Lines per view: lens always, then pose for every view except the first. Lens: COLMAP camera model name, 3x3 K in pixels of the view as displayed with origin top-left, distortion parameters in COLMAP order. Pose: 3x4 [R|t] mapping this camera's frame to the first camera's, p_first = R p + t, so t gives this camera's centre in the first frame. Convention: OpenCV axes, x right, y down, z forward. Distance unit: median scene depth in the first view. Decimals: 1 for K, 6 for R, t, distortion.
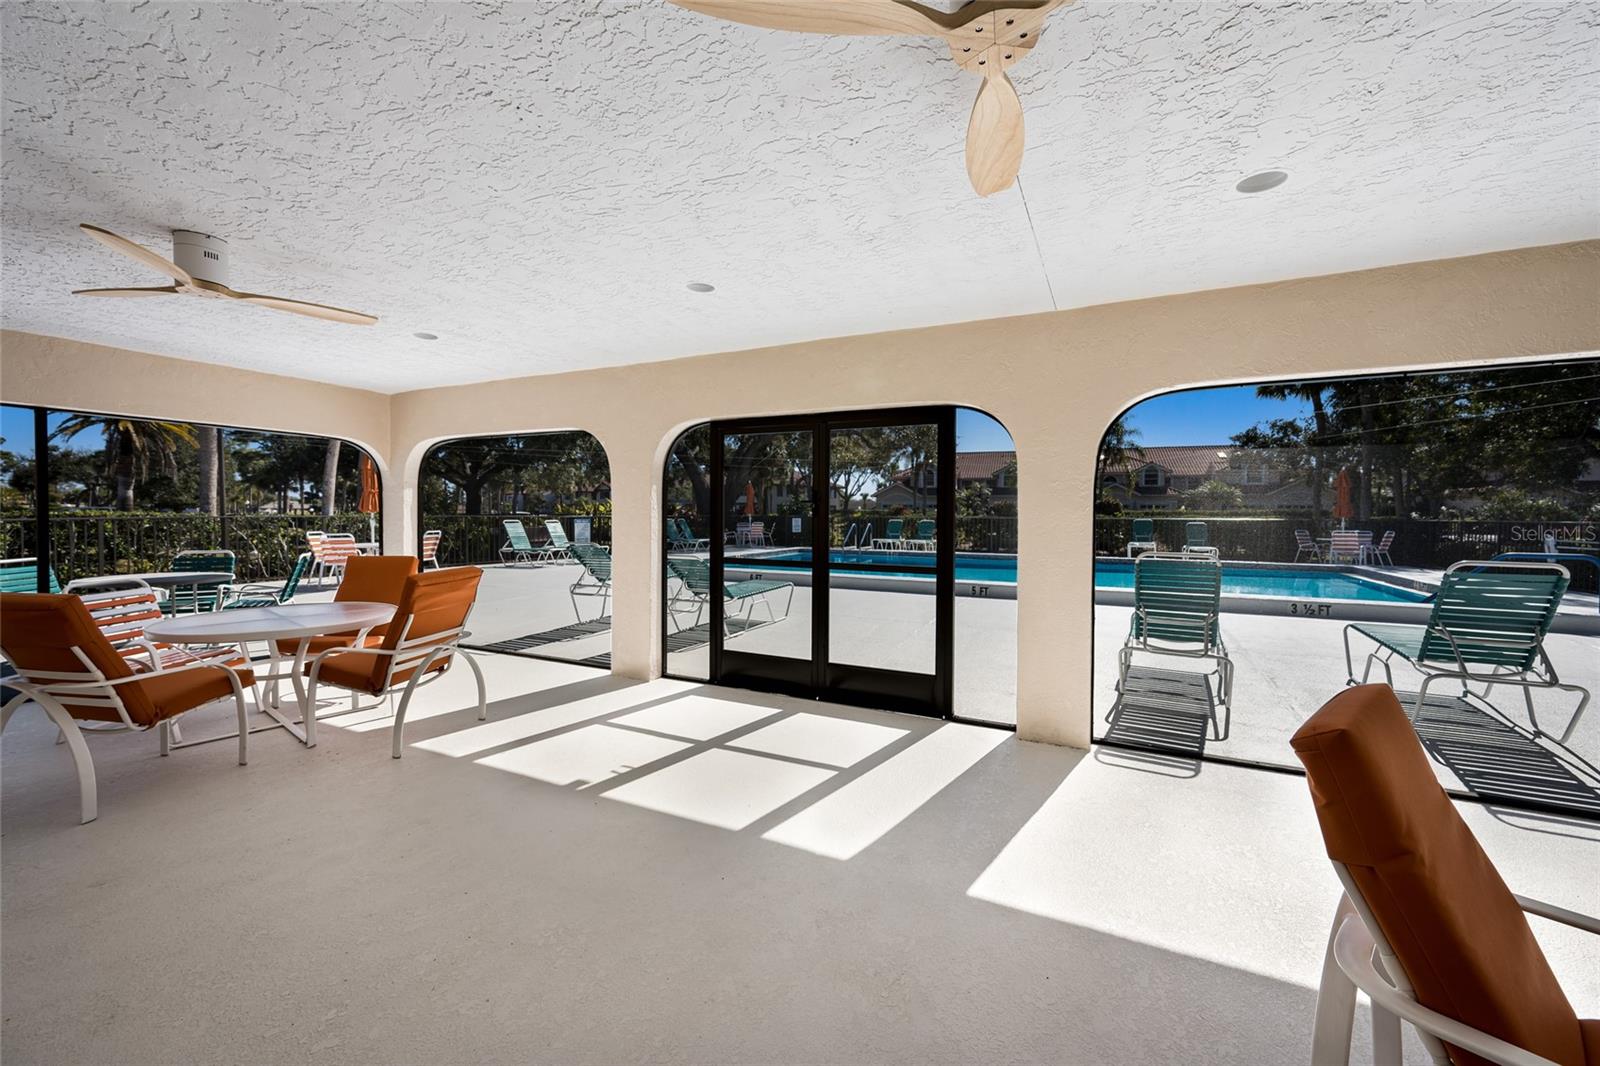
lens RADIAL K [[629.5, 0, 801.0], [0, 629.5, 524.9], [0, 0, 1]] dist [0.003598, -0.000254]
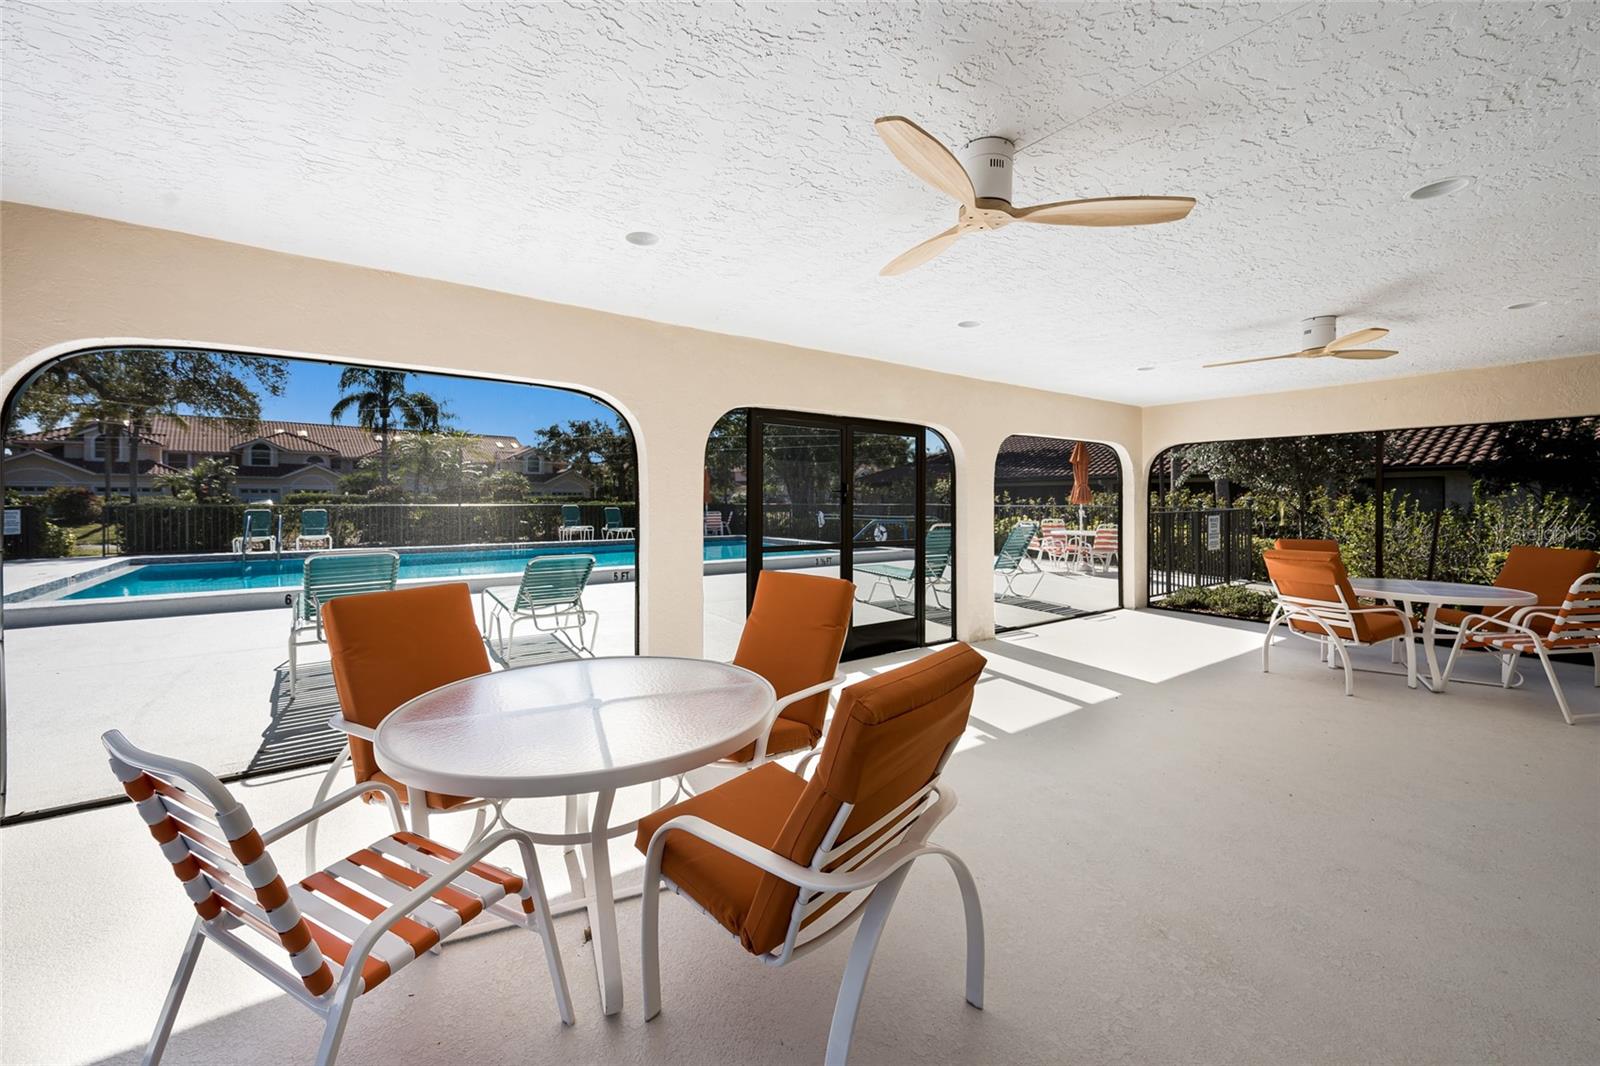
lens RADIAL K [[629.5, 0, 821.1], [0, 629.5, 500.5], [0, 0, 1]] dist [0.003598, -0.000254]
pose [[0.470867, -0.003616, 0.882197, -0.840261], [0.018238, 0.999818, -0.005636, -0.012129], [-0.882016, 0.018743, 0.470847, 0.397008]]
